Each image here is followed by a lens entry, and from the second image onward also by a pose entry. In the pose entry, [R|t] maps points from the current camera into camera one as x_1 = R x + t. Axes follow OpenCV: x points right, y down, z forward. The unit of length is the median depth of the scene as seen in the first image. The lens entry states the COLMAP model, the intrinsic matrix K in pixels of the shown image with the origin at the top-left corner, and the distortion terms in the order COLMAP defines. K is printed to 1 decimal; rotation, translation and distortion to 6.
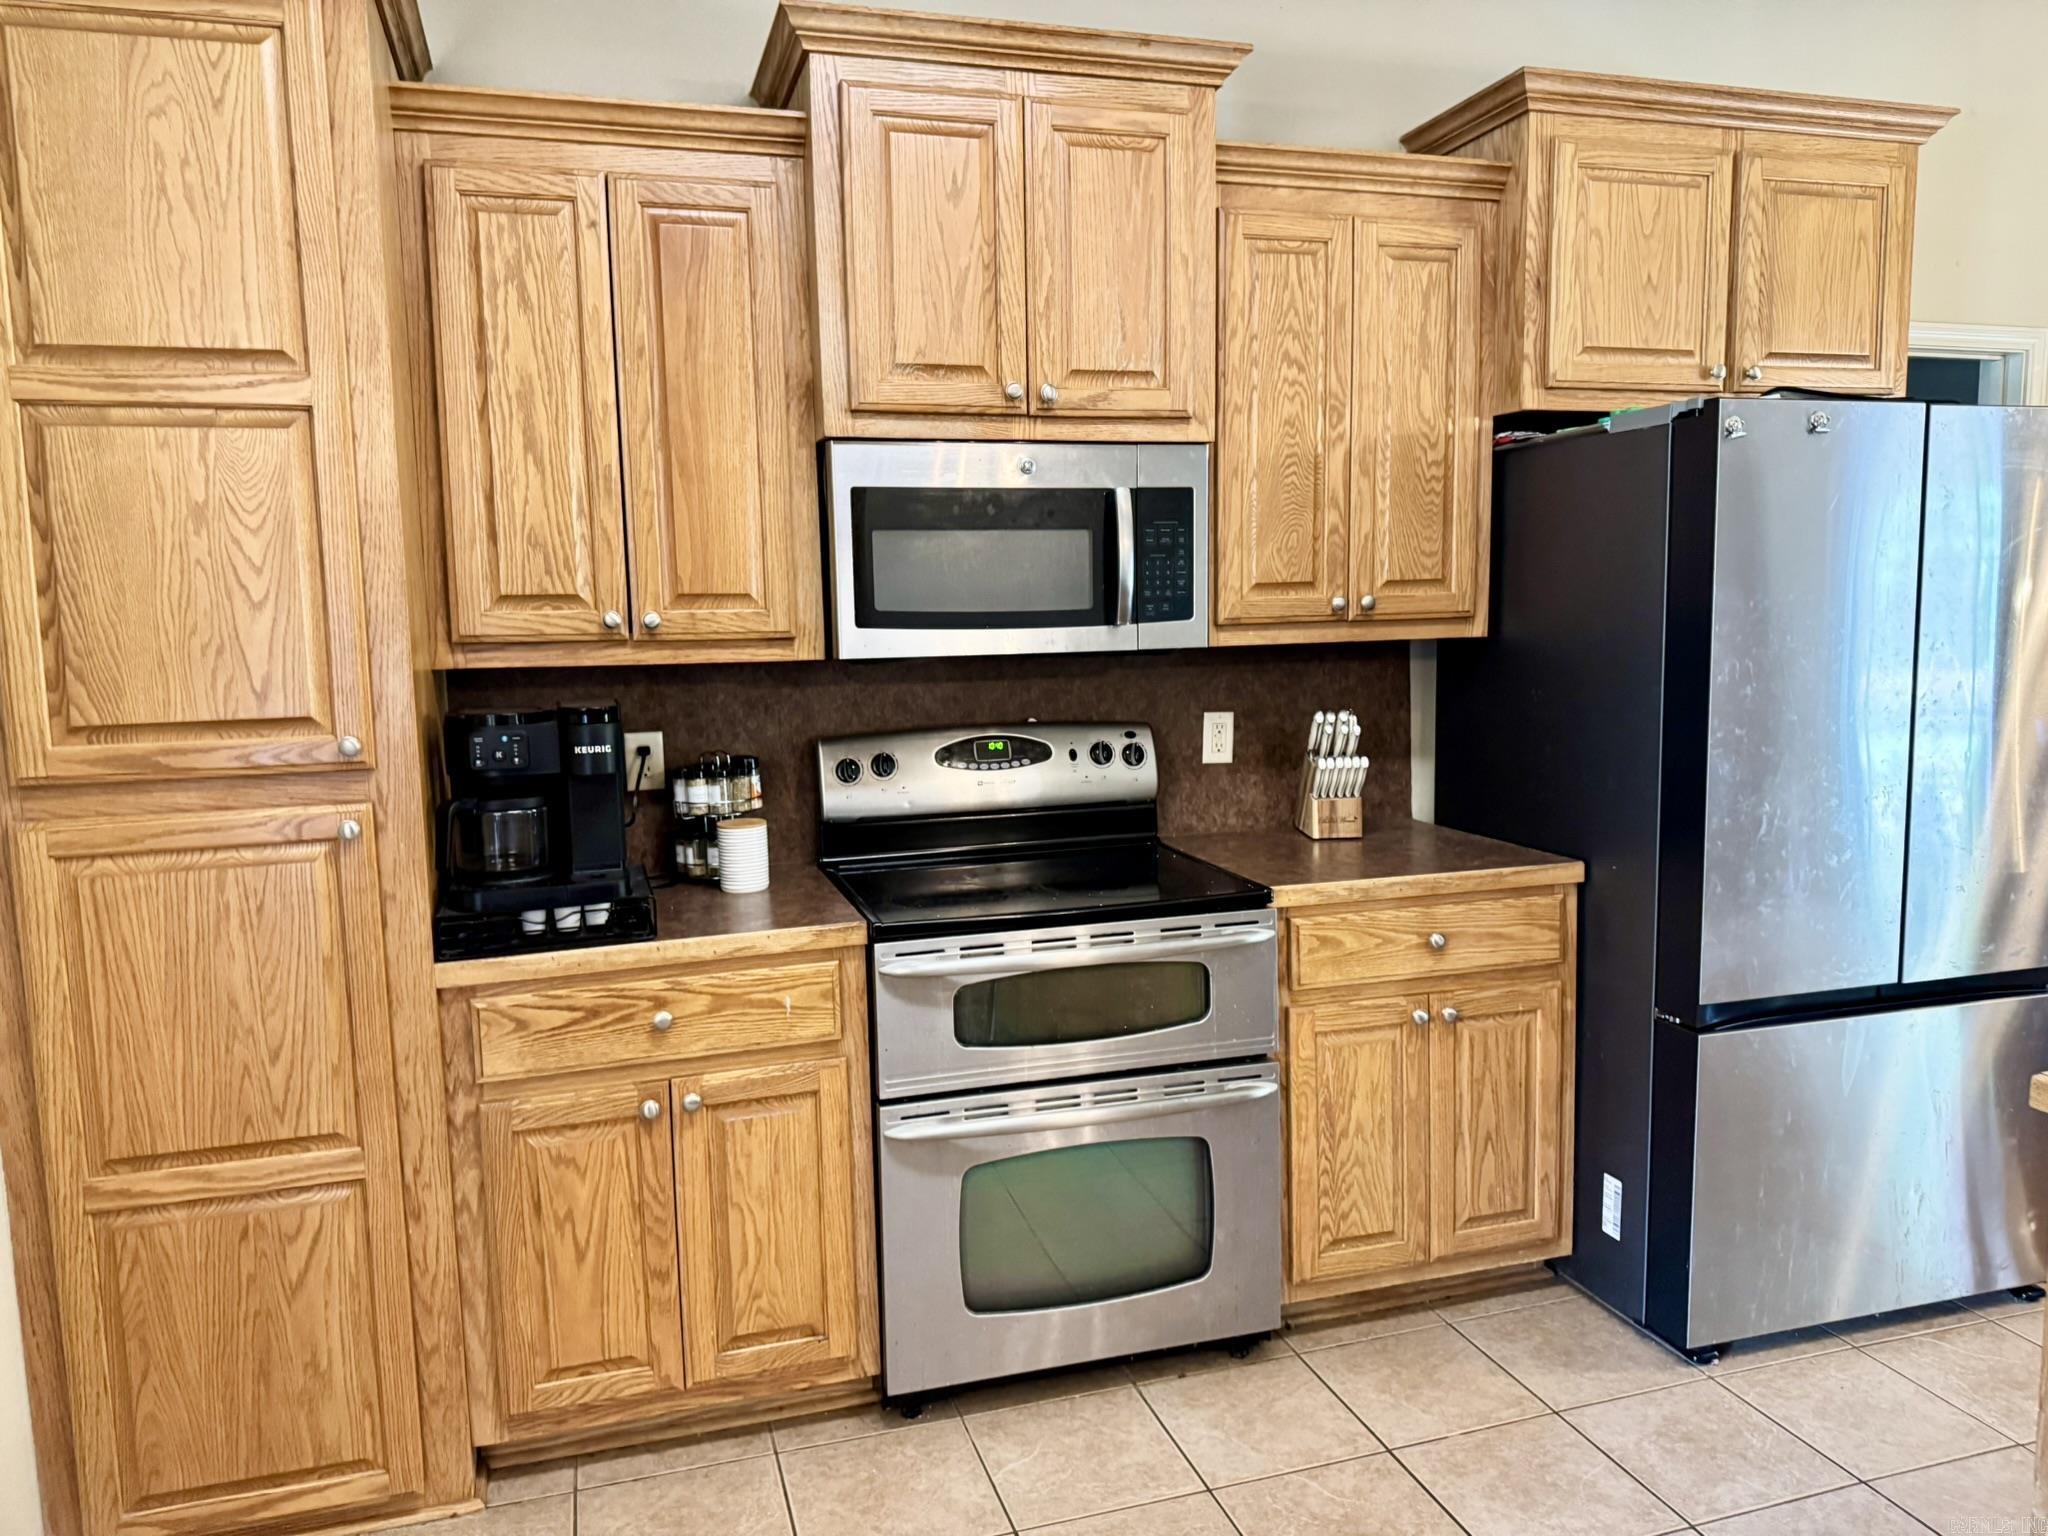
lens RADIAL K [[1458.1, 0, 1057.9], [0, 1458.1, 763.8], [0, 0, 1]] dist [0.095774, -0.149811]
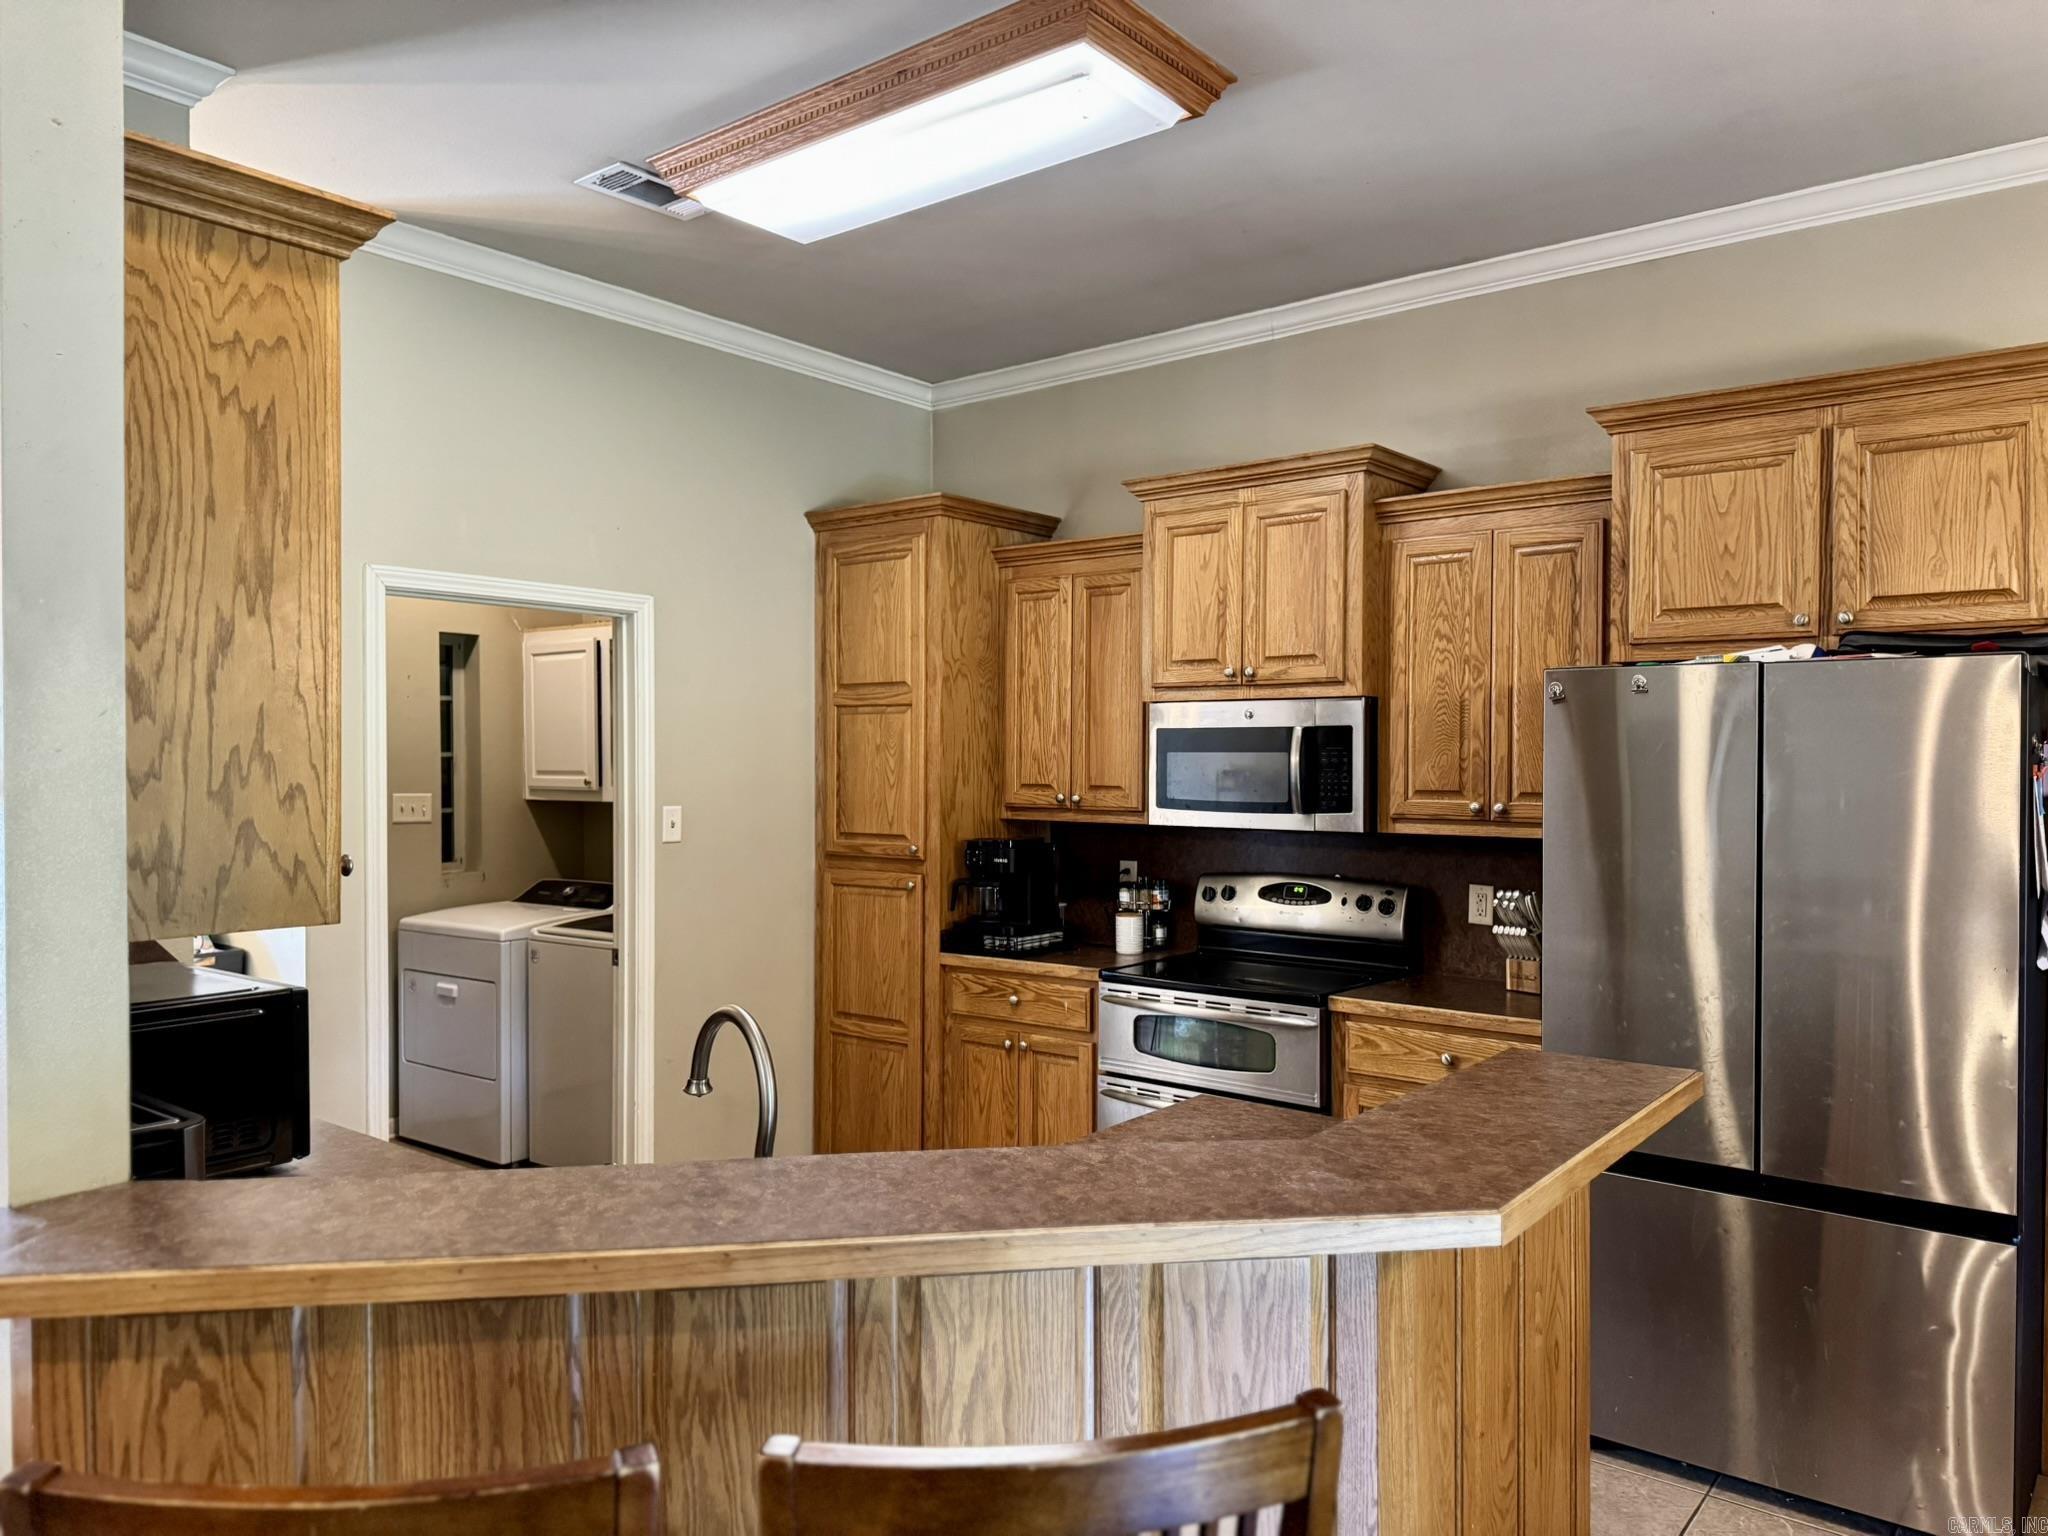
lens RADIAL K [[1458.1, 0, 1057.9], [0, 1458.1, 763.8], [0, 0, 1]] dist [0.095774, -0.149811]
pose [[0.568043, 0.023768, -0.822656, 1.211381], [-0.110384, 0.992751, -0.047537, -0.048030], [0.815563, 0.117812, 0.566549, -0.092962]]
